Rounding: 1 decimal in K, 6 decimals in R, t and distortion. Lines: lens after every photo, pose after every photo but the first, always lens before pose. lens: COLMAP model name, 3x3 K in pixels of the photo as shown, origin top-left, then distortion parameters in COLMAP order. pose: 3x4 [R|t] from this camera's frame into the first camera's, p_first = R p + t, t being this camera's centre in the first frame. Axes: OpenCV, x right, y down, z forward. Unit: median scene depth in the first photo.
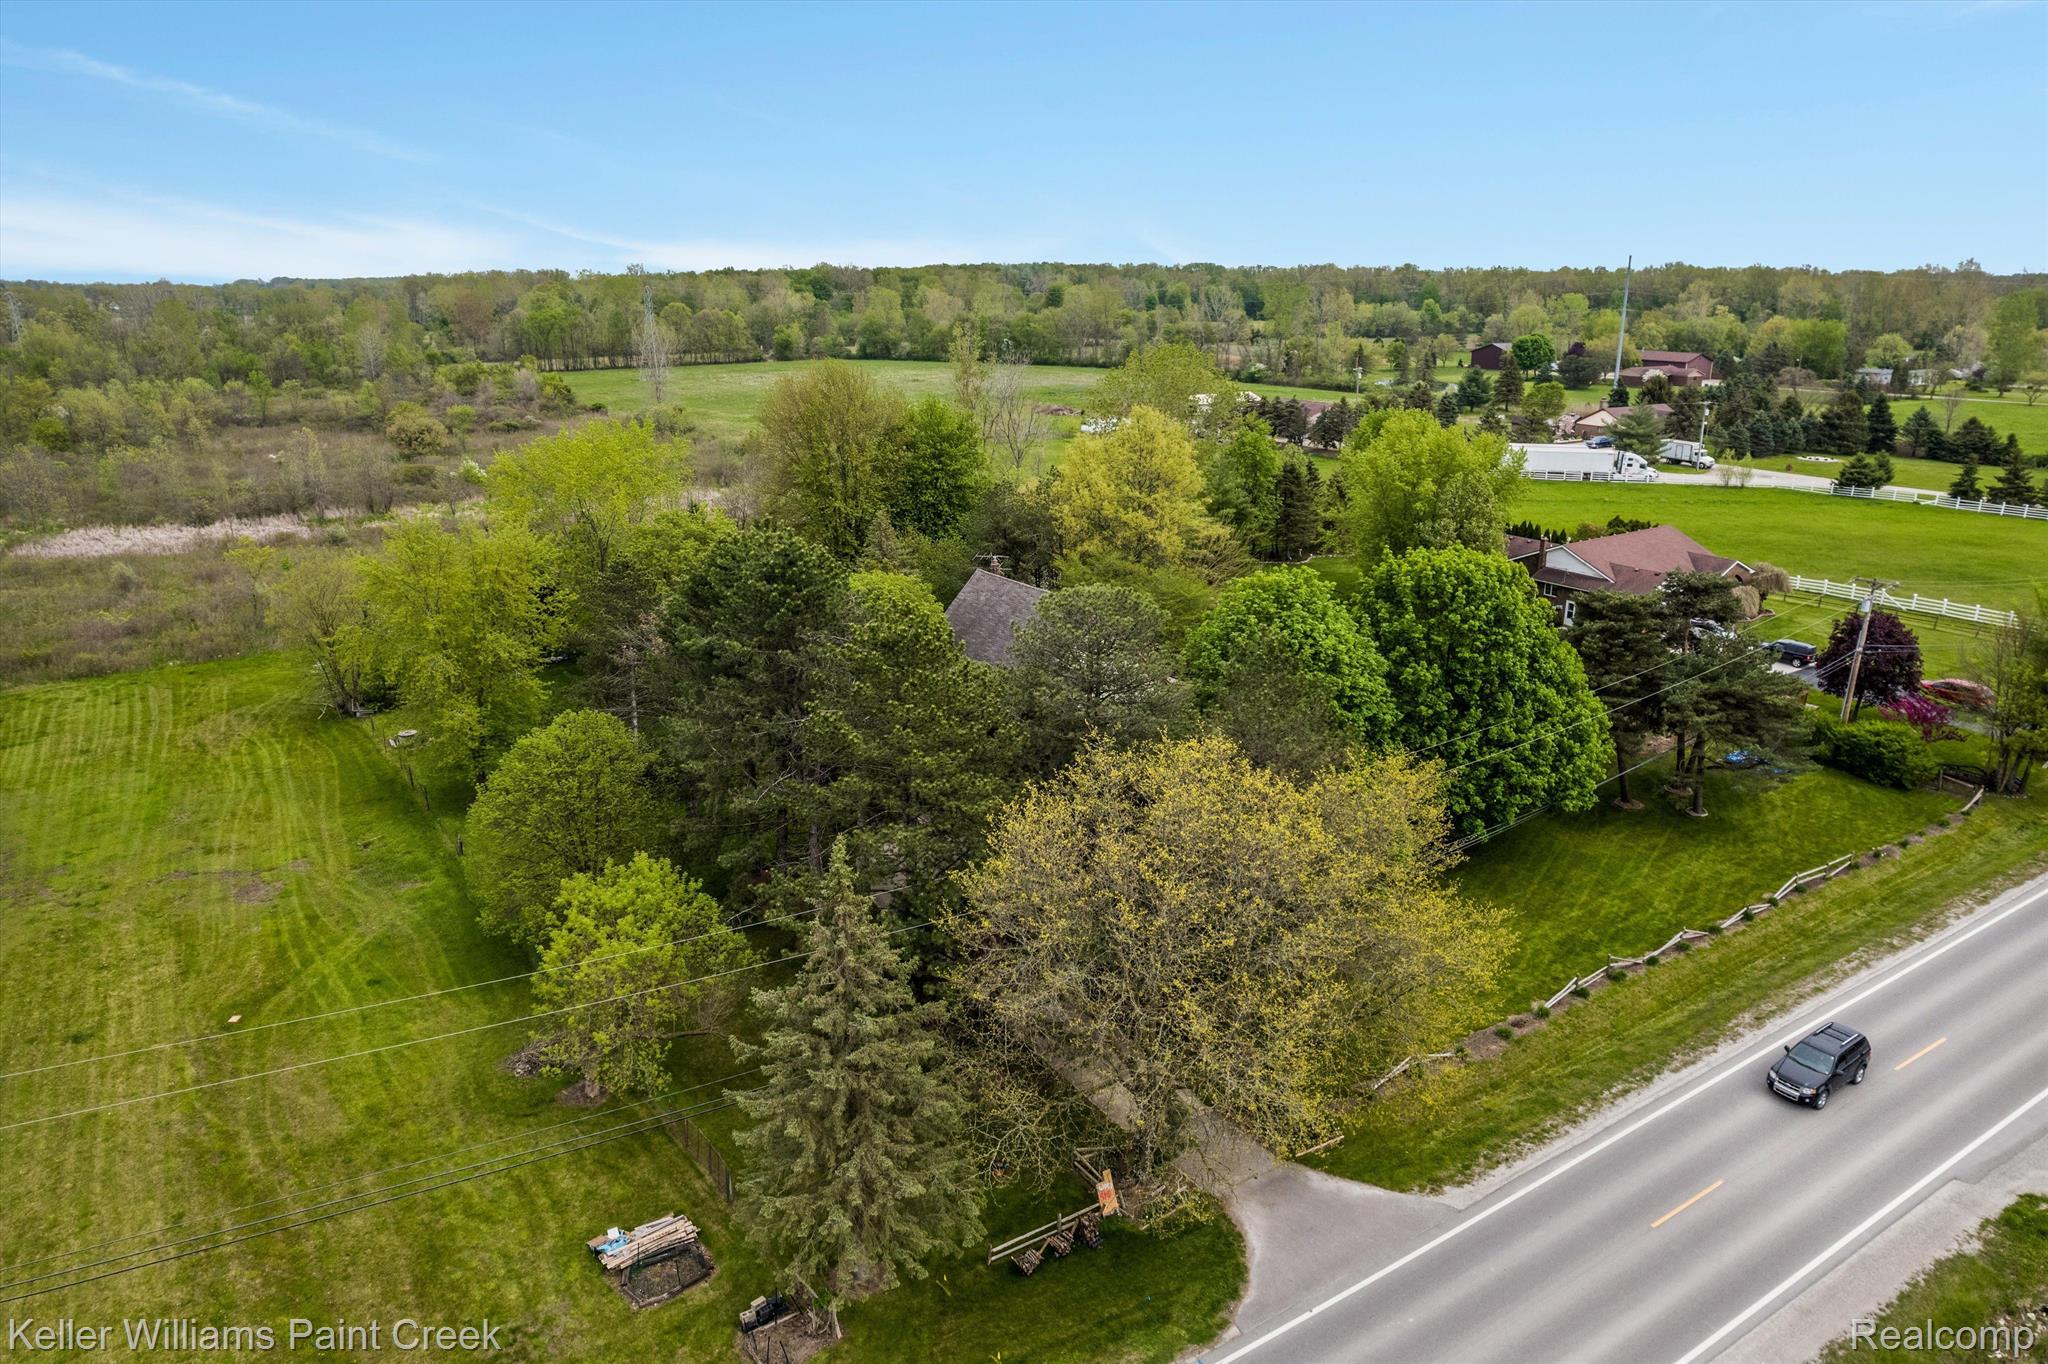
lens RADIAL K [[1310.7, 0, 1027.4], [0, 1310.7, 687.0], [0, 0, 1]] dist [-0.061124, 0.042801]
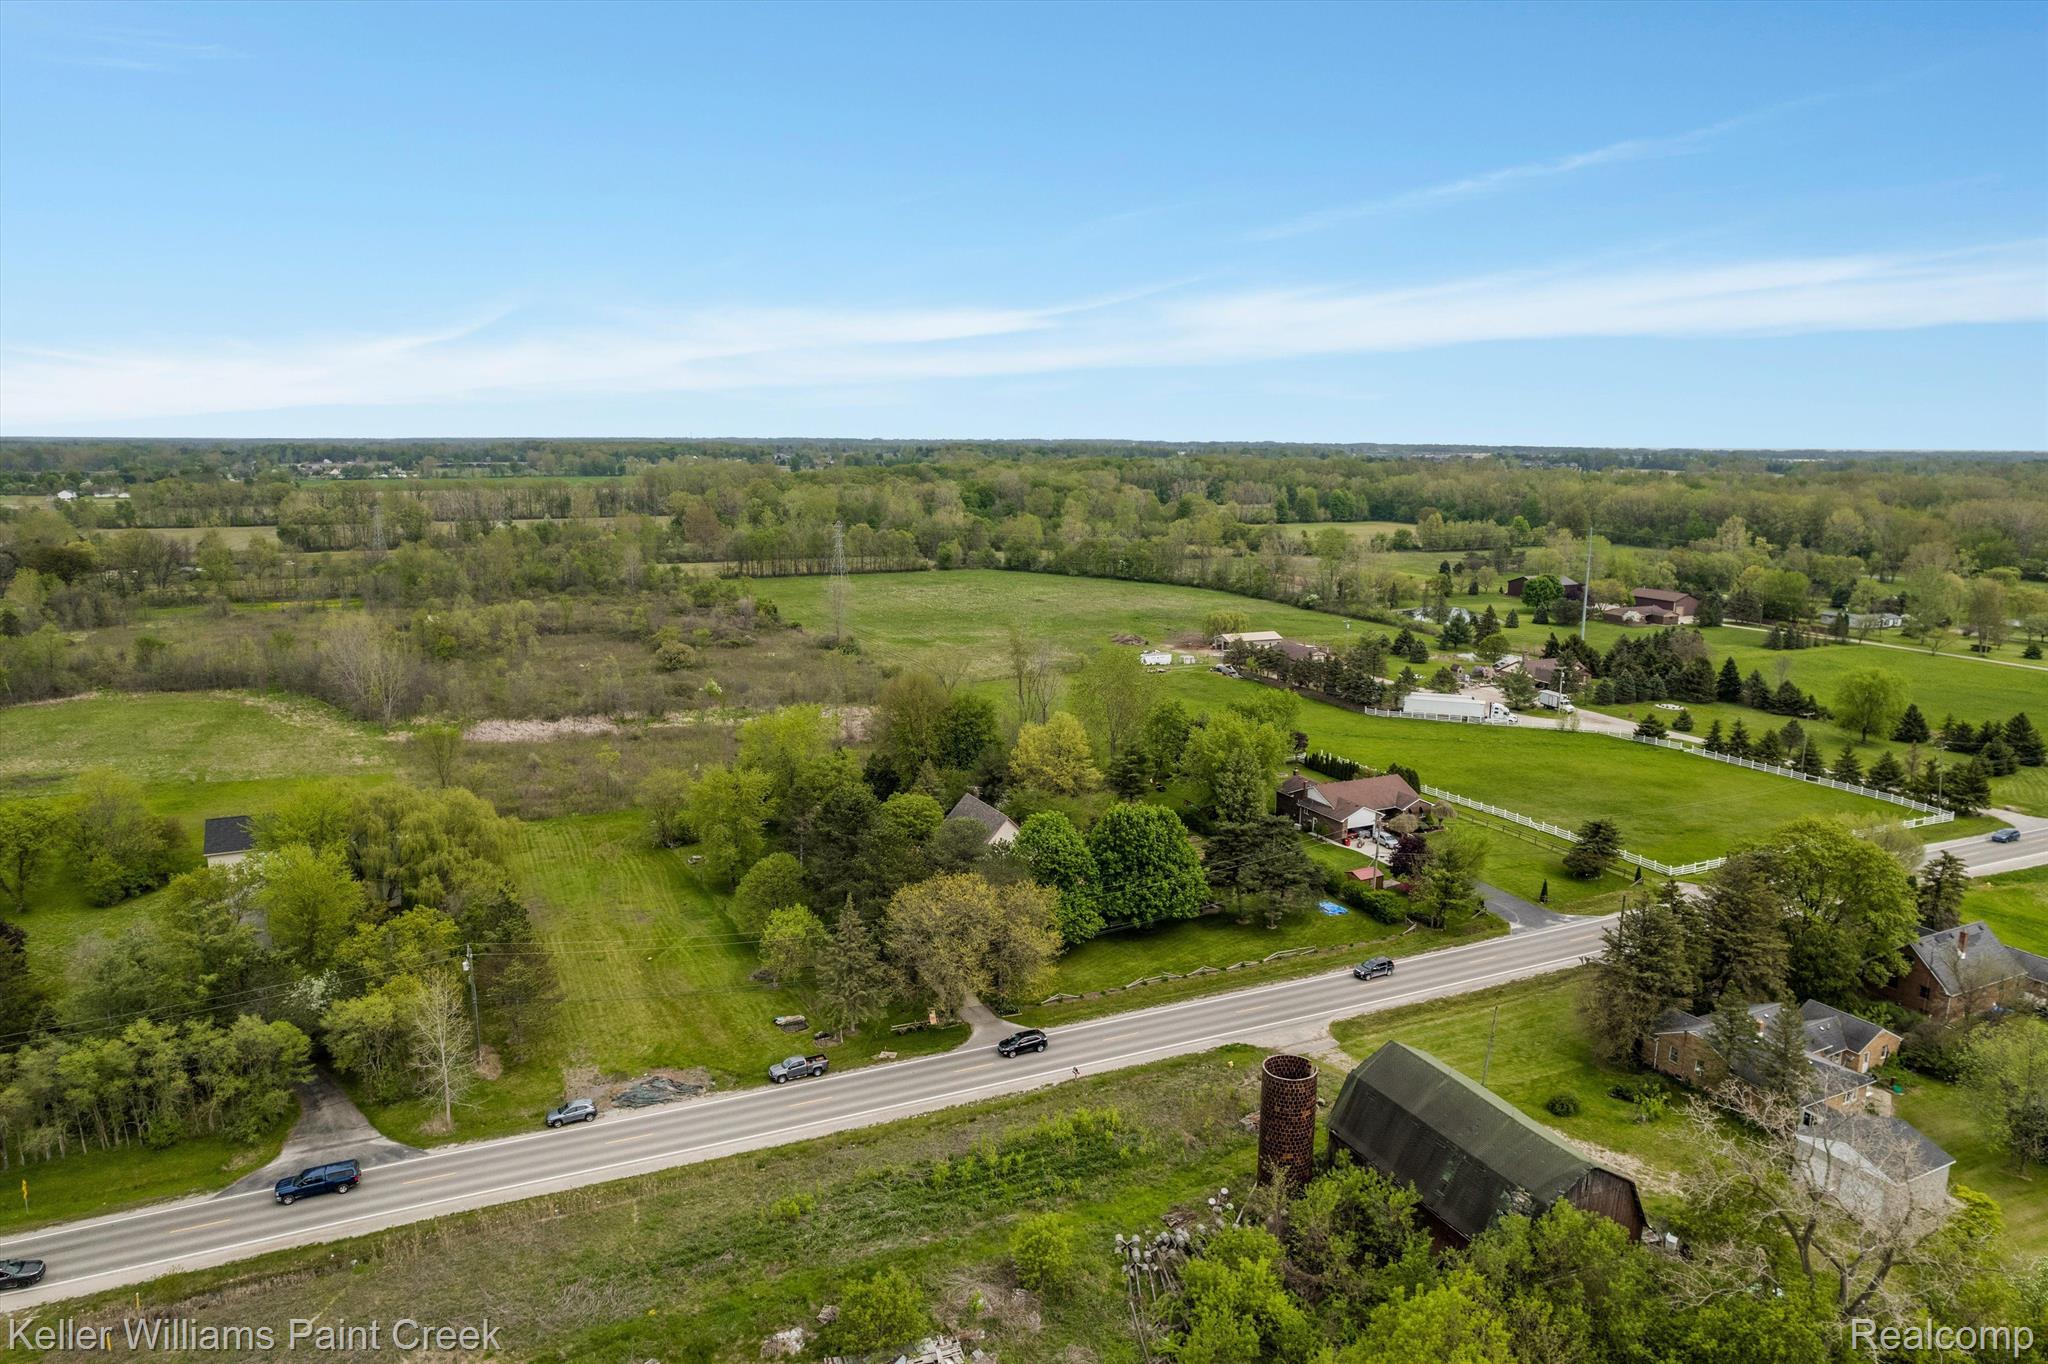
lens RADIAL K [[1310.7, 0, 1027.4], [0, 1310.7, 687.0], [0, 0, 1]] dist [-0.061124, 0.042801]
pose [[0.990123, 0.036831, -0.135278, 0.373321], [-0.052141, 0.992403, -0.111434, -0.034564], [0.130146, 0.117387, 0.984521, -1.182389]]
